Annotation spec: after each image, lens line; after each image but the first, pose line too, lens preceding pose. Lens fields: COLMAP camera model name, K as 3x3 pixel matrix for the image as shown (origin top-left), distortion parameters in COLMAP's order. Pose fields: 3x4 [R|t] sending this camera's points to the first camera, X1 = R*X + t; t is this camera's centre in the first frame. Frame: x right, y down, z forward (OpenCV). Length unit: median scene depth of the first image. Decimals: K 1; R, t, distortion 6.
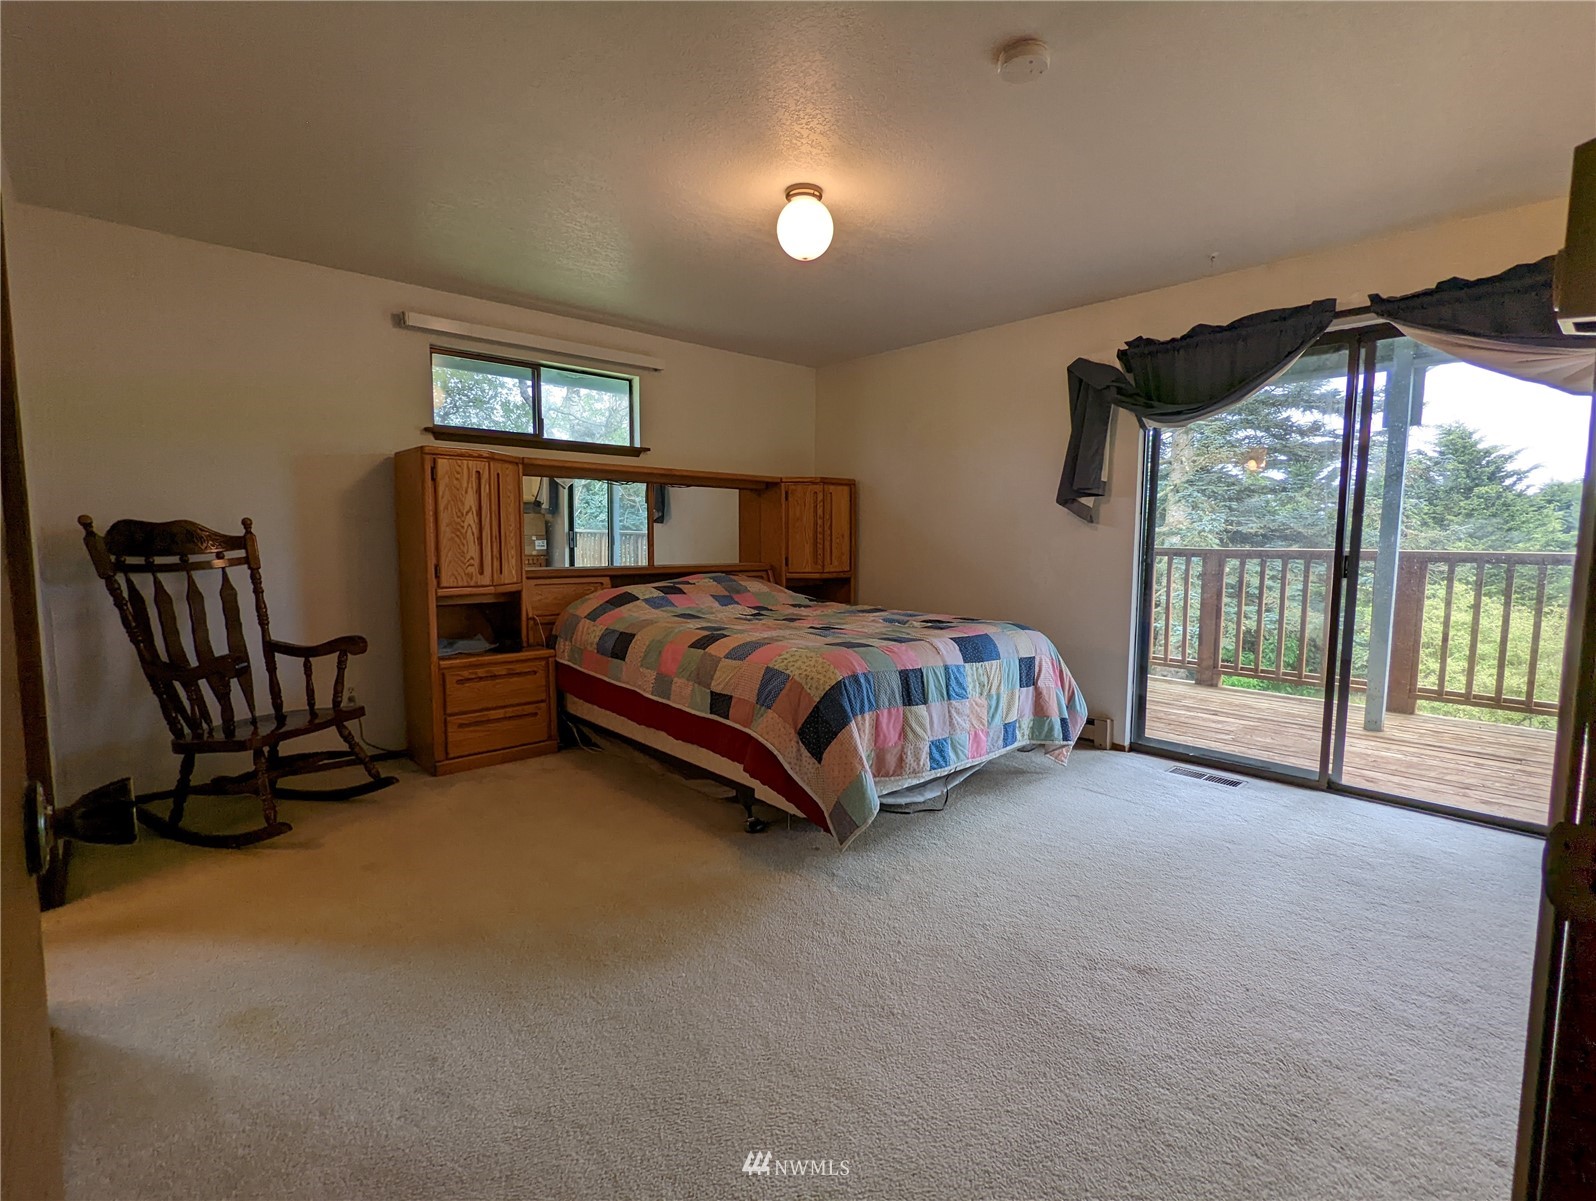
lens RADIAL K [[758.4, 0, 794.4], [0, 758.4, 606.4], [0, 0, 1]] dist [0.001490, -0.000085]
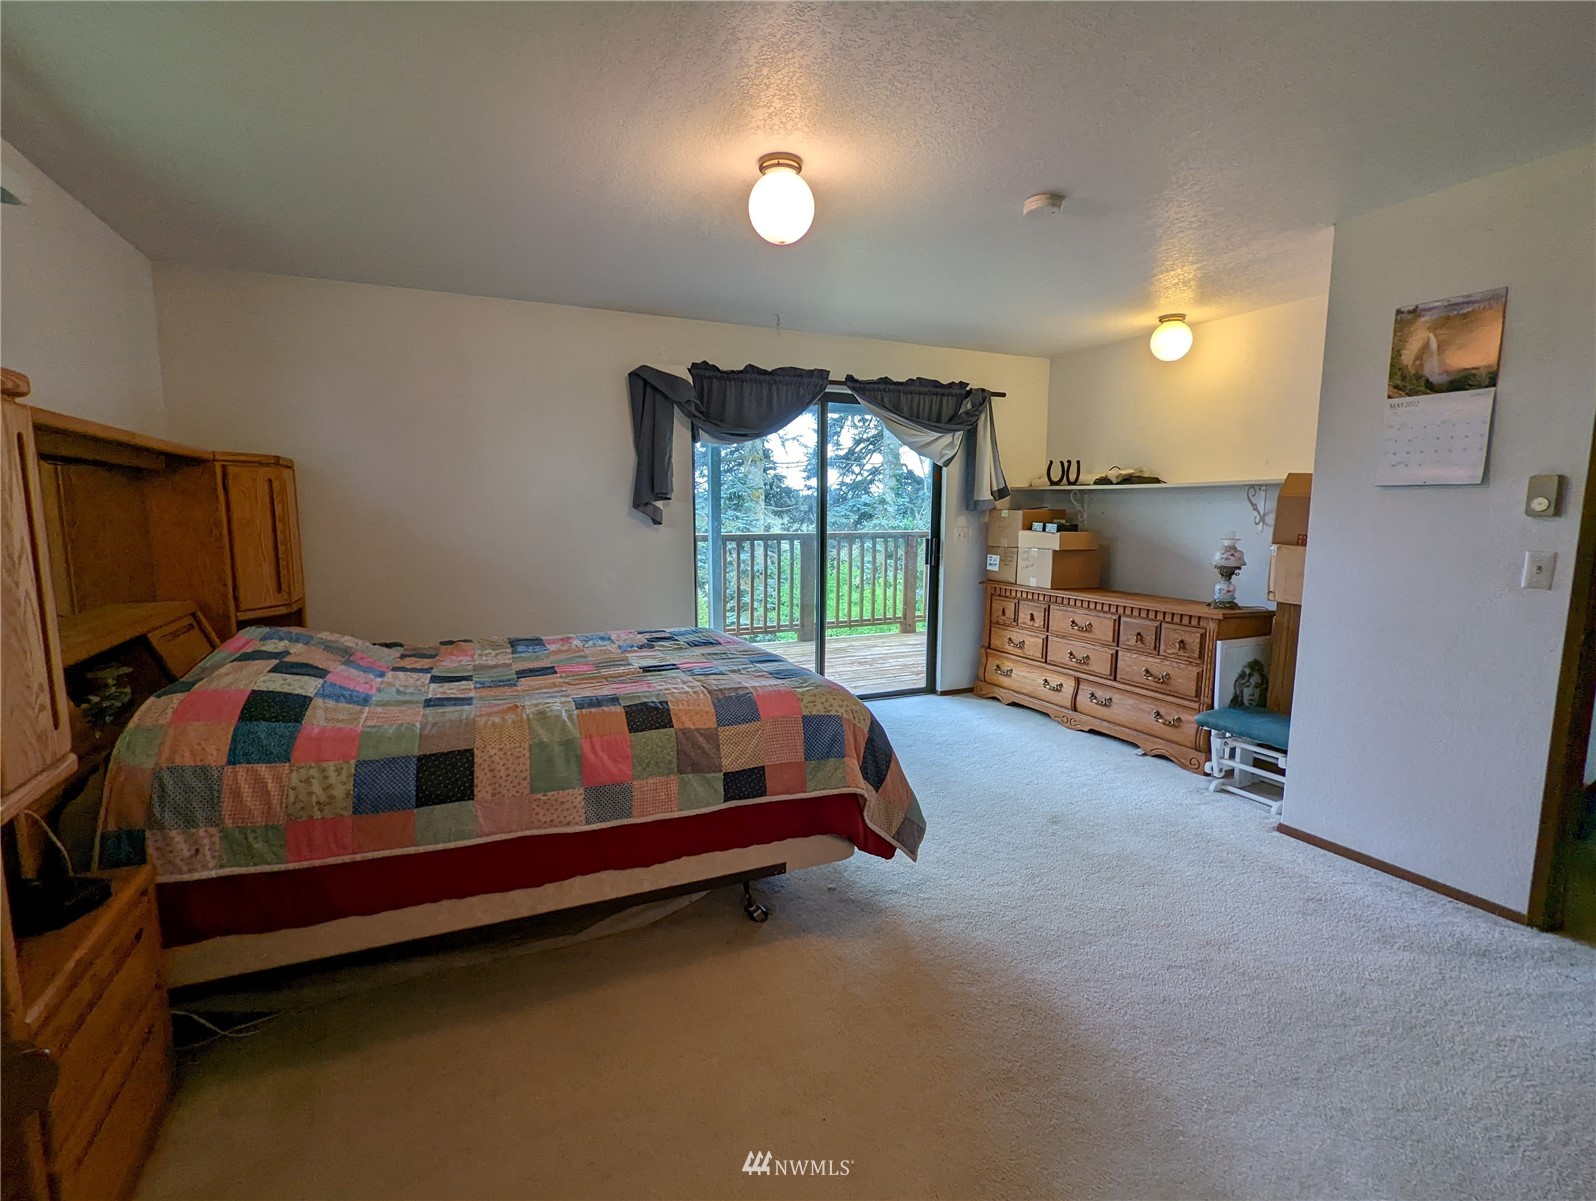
lens RADIAL K [[758.4, 0, 794.4], [0, 758.4, 606.4], [0, 0, 1]] dist [0.001490, -0.000085]
pose [[0.293754, -0.130309, 0.946957, -0.708610], [0.090683, 0.989995, 0.108101, -0.116890], [-0.951570, 0.054118, 0.302632, 0.622301]]
